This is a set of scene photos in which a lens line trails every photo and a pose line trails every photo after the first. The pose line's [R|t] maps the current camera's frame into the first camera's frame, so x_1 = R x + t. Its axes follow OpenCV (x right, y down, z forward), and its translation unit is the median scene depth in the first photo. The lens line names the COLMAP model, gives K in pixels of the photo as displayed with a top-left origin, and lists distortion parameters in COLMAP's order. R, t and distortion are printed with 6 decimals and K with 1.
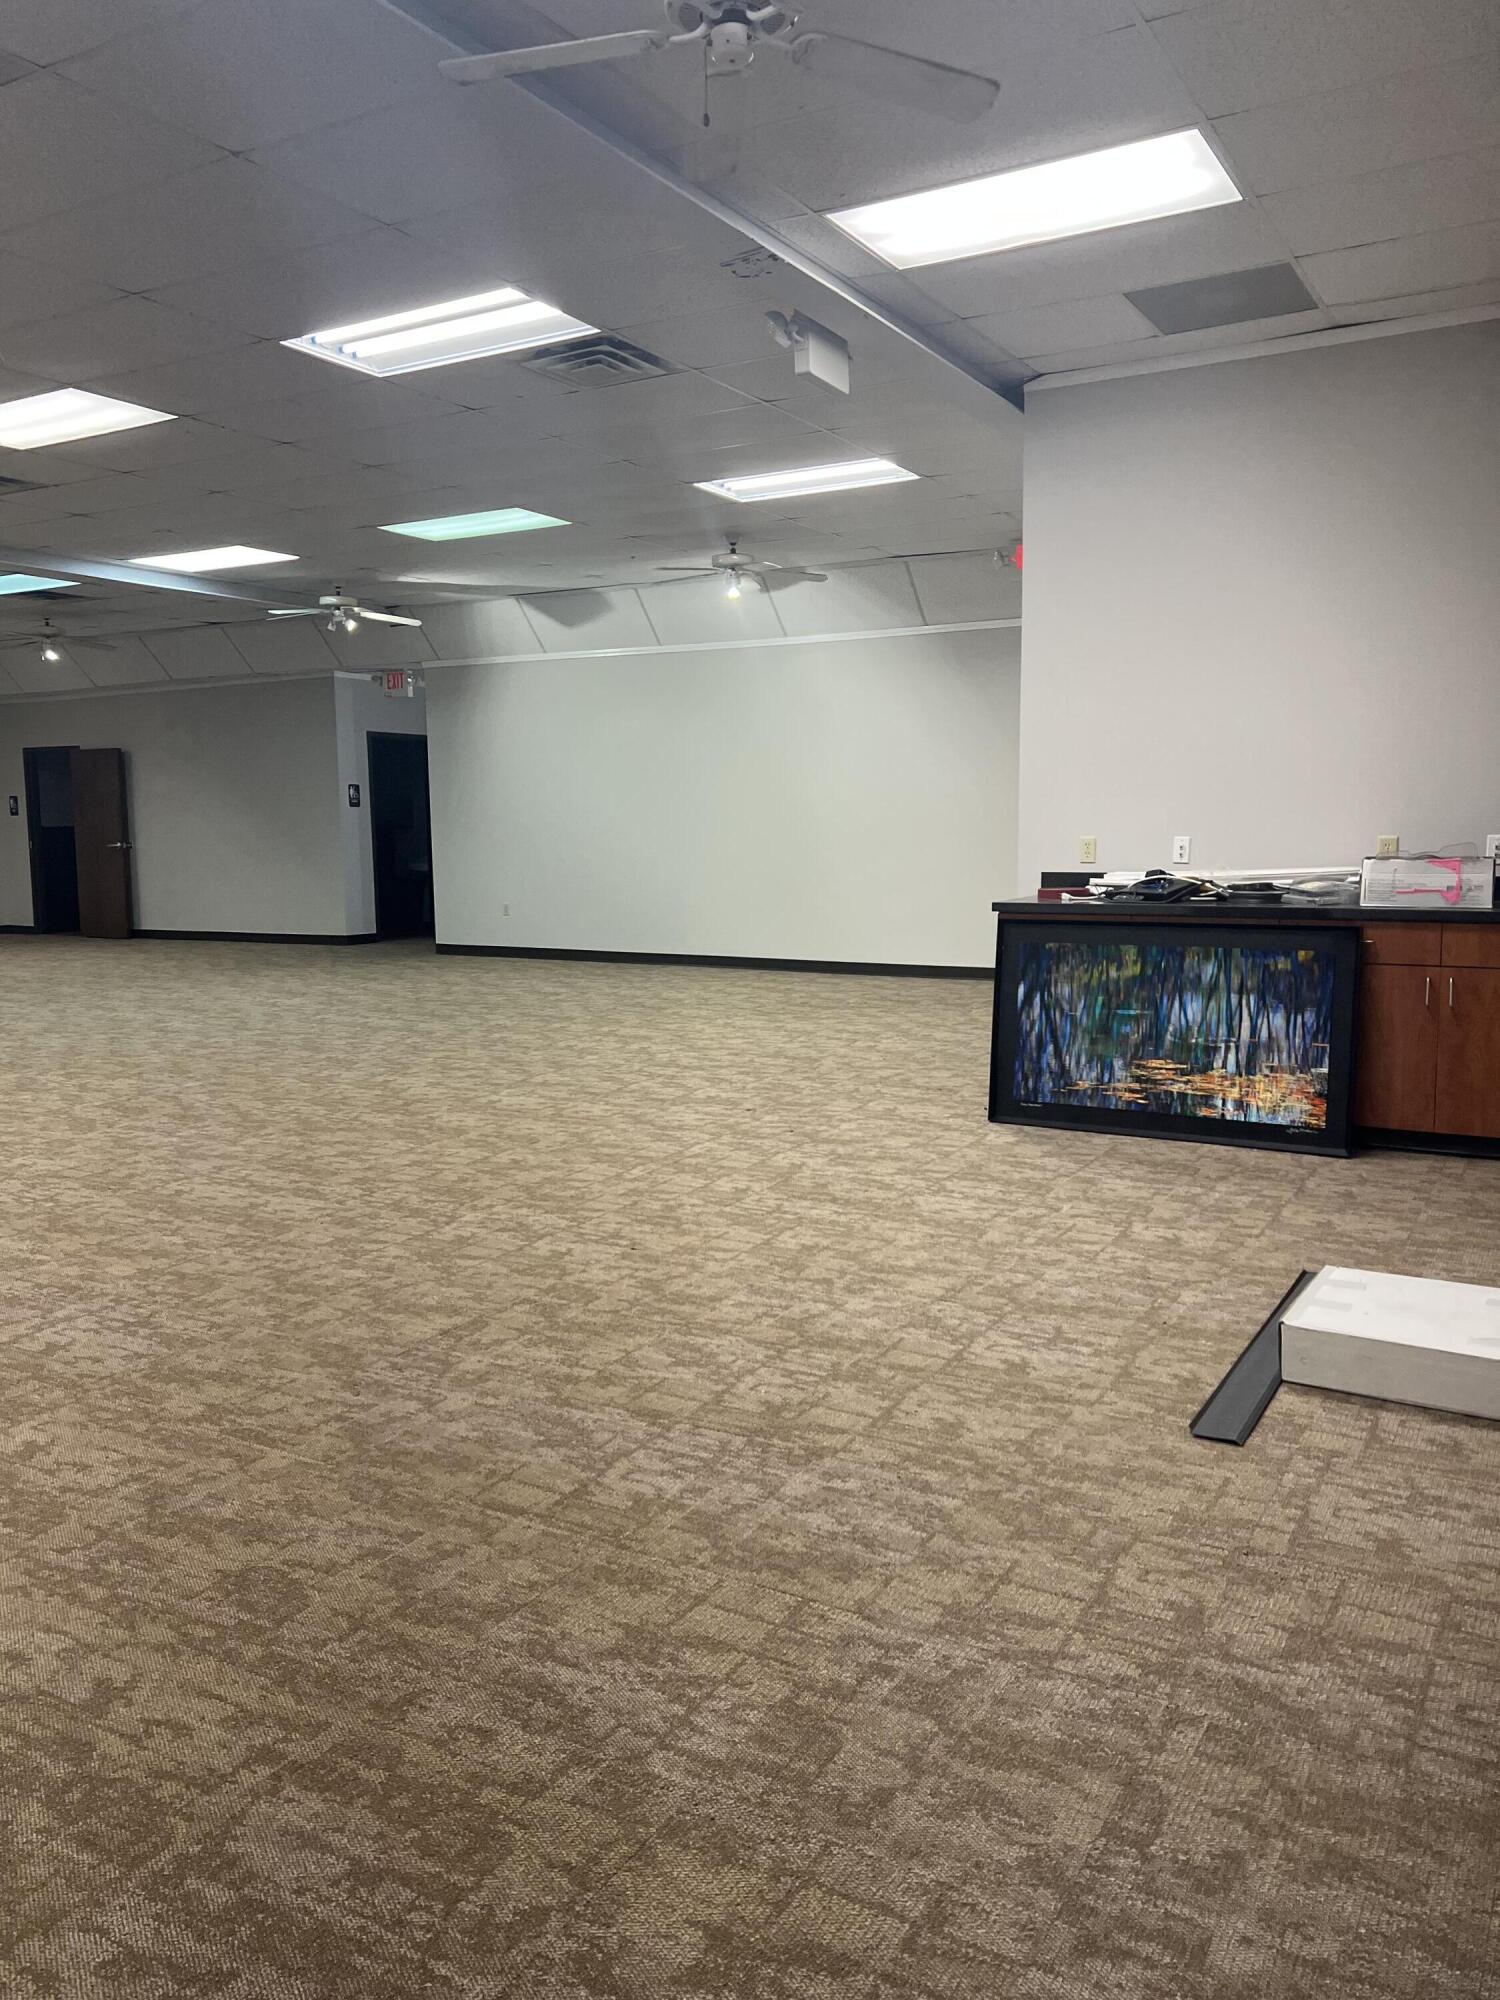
lens RADIAL K [[1502.0, 0, 757.1], [0, 1502.0, 990.3], [0, 0, 1]] dist [0.029184, -0.027973]
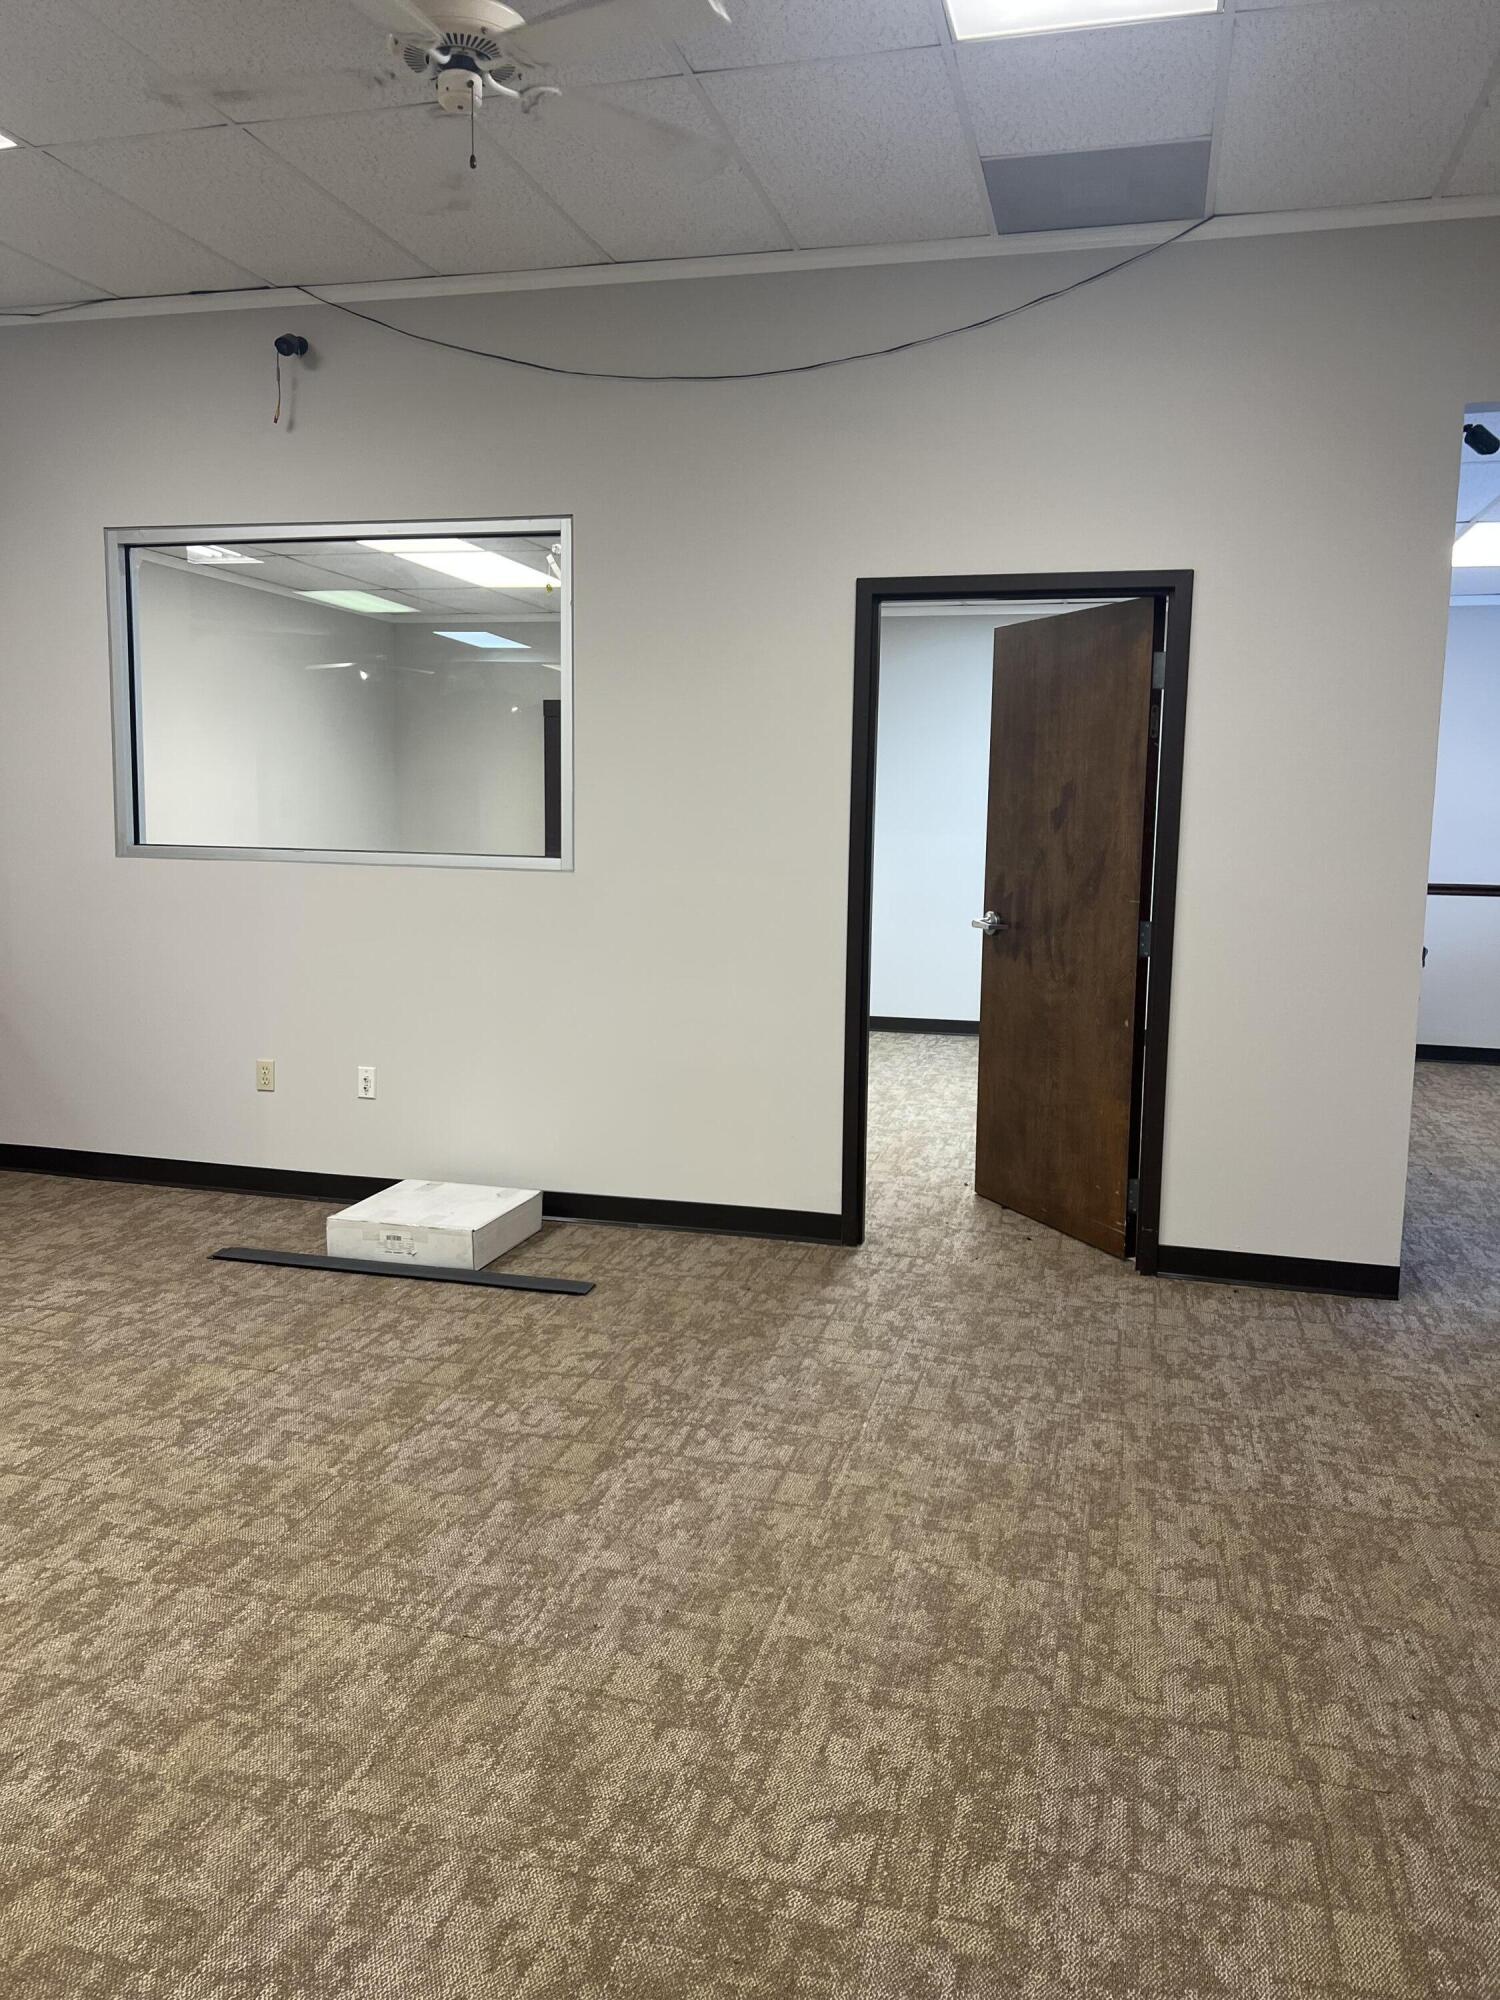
lens RADIAL K [[1514.9, 0, 750.0], [0, 1514.9, 1000.0], [0, 0, 1]] dist [0.034449, -0.035932]
pose [[-0.264361, -0.116104, 0.957410, -1.008220], [0.105378, 0.983306, 0.148342, -0.161582], [-0.958649, 0.140106, -0.247713, 1.077528]]
